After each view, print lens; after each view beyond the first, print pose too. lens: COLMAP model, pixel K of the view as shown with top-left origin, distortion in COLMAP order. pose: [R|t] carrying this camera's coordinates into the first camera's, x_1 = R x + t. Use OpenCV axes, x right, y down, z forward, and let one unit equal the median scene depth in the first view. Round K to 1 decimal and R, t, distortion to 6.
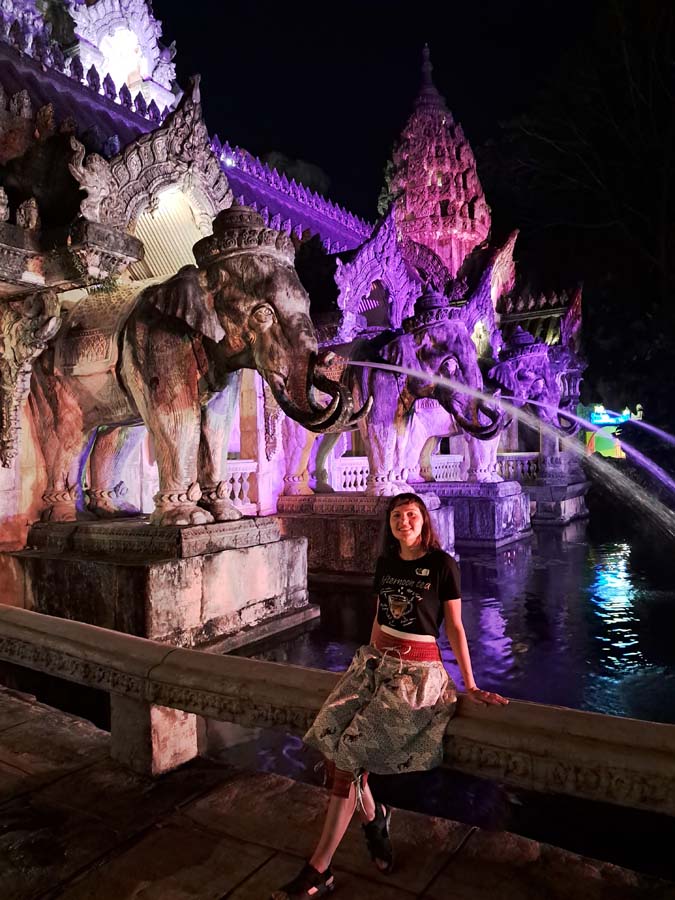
lens RADIAL K [[696.3, 0, 337.5], [0, 696.3, 450.0], [0, 0, 1]] dist [0.000971, -0.004475]
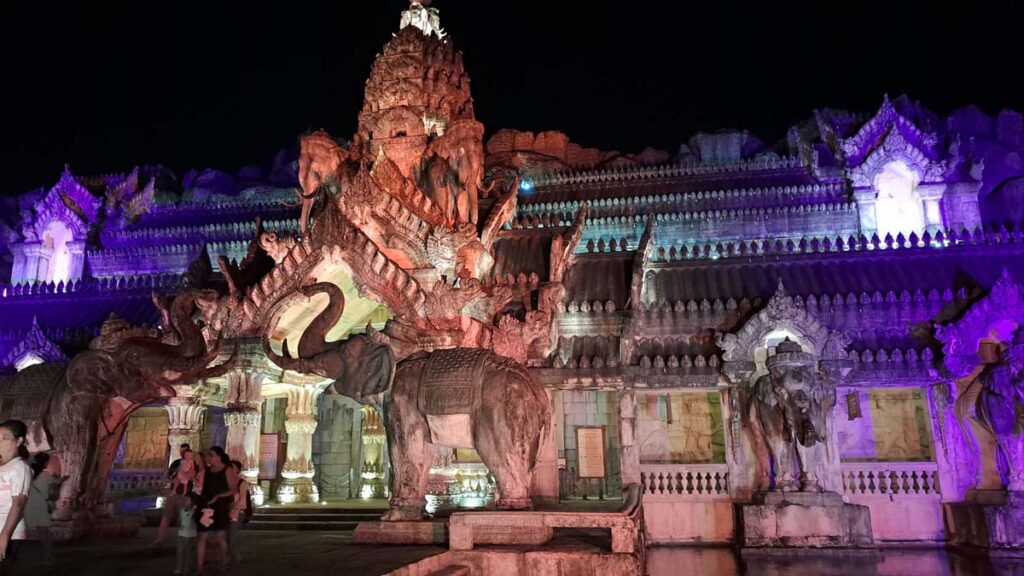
lens RADIAL K [[819.9, 0, 494.4], [0, 819.9, 284.1], [0, 0, 1]] dist [0.093495, -0.136580]
pose [[0.340358, -0.200941, -0.918575, 1.830711], [0.008277, 0.977502, -0.210764, 0.013513], [0.940259, 0.064133, 0.334364, -0.675242]]
